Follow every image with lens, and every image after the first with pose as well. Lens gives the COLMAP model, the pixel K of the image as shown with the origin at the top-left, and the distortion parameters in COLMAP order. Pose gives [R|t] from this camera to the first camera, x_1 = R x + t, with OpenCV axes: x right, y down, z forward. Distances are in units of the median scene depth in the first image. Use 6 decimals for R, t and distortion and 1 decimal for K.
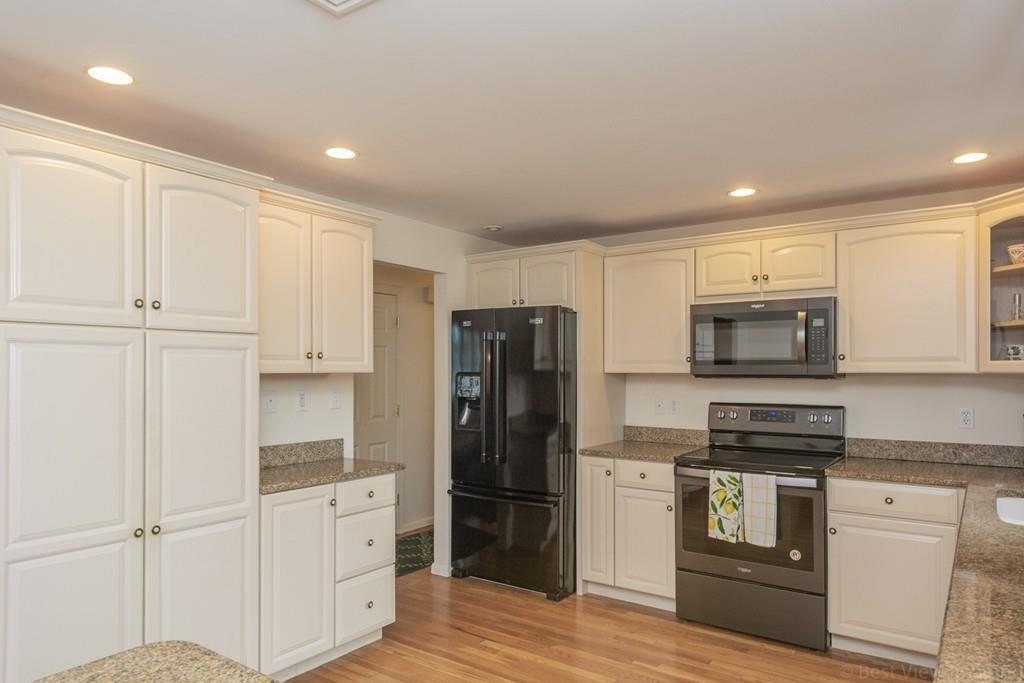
lens RADIAL K [[658.7, 0, 512.2], [0, 658.7, 375.0], [0, 0, 1]] dist [0.008736, -0.000832]
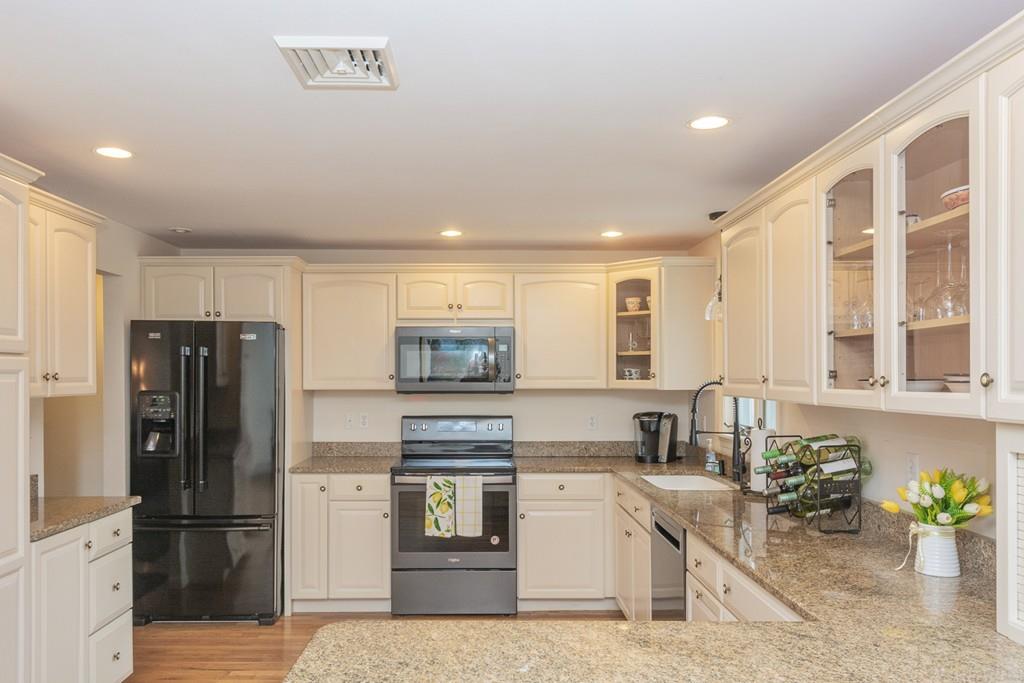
lens RADIAL K [[747.5, 0, 506.3], [0, 747.5, 389.2], [0, 0, 1]] dist [0.007380, -0.000319]
pose [[0.804895, -0.010442, 0.593325, -0.337171], [0.004512, 0.999924, 0.011477, -0.018461], [-0.593400, -0.006561, 0.804881, -0.105824]]
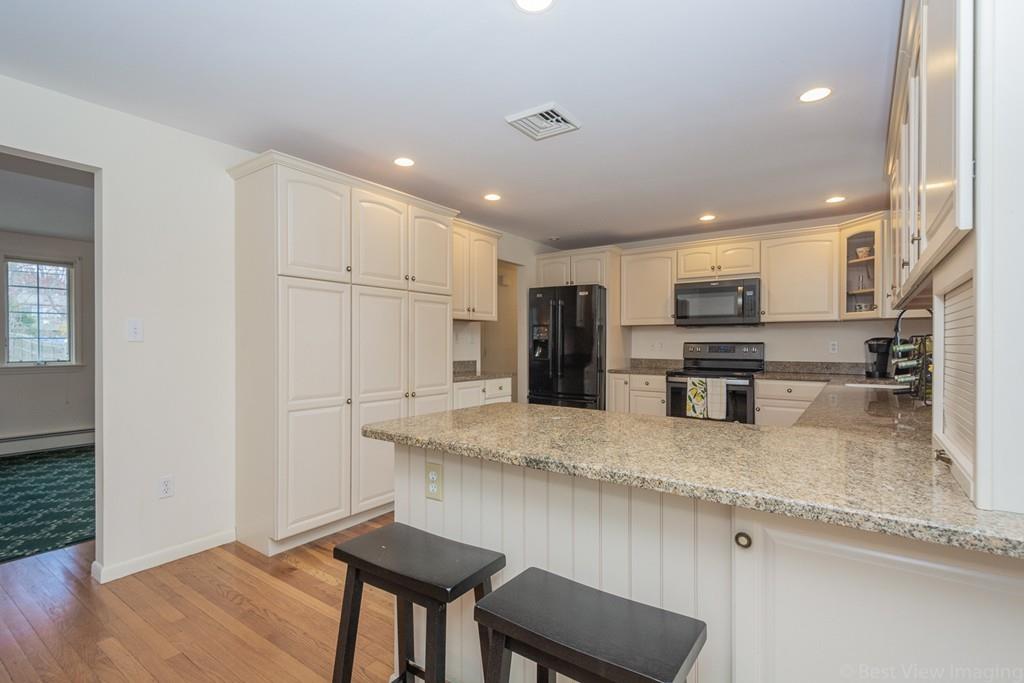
lens RADIAL K [[482.7, 0, 522.8], [0, 482.7, 353.3], [0, 0, 1]] dist [0.012418, 0.000271]
pose [[0.999923, -0.001490, 0.012332, -0.147995], [0.001298, 0.999878, 0.015569, 0.057574], [-0.012353, -0.015552, 0.999803, -0.266096]]
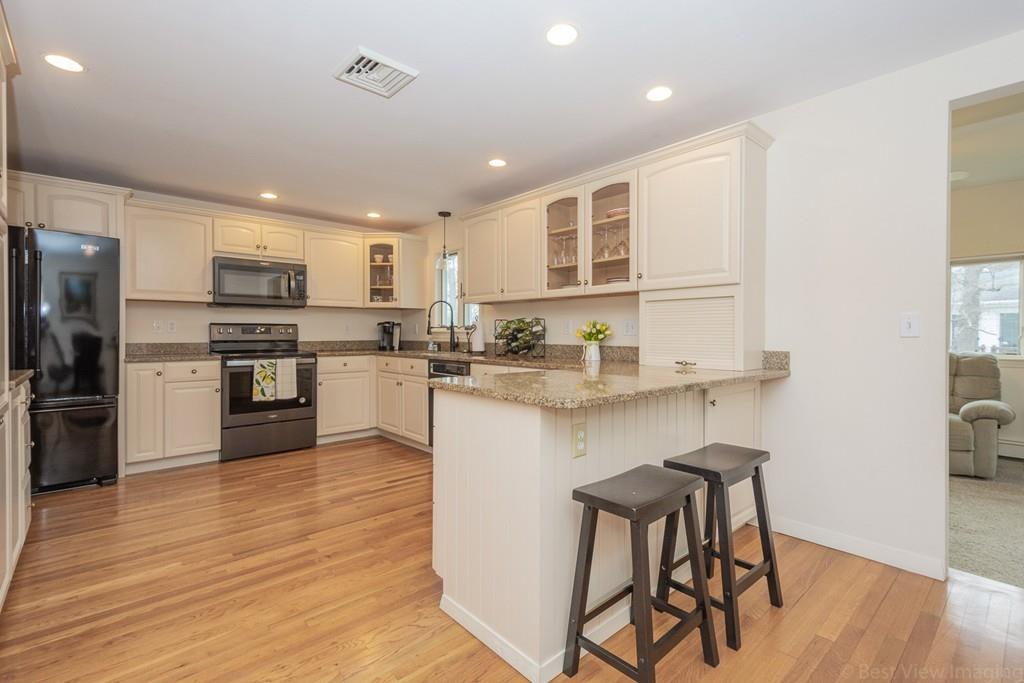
lens RADIAL K [[447.4, 0, 524.8], [0, 447.4, 343.0], [0, 0, 1]] dist [0.002614, -0.000093]
pose [[0.217355, -0.026146, 0.975742, -0.620439], [0.003126, 0.999655, 0.026091, 0.072150], [-0.976088, -0.002620, 0.217362, 0.097360]]
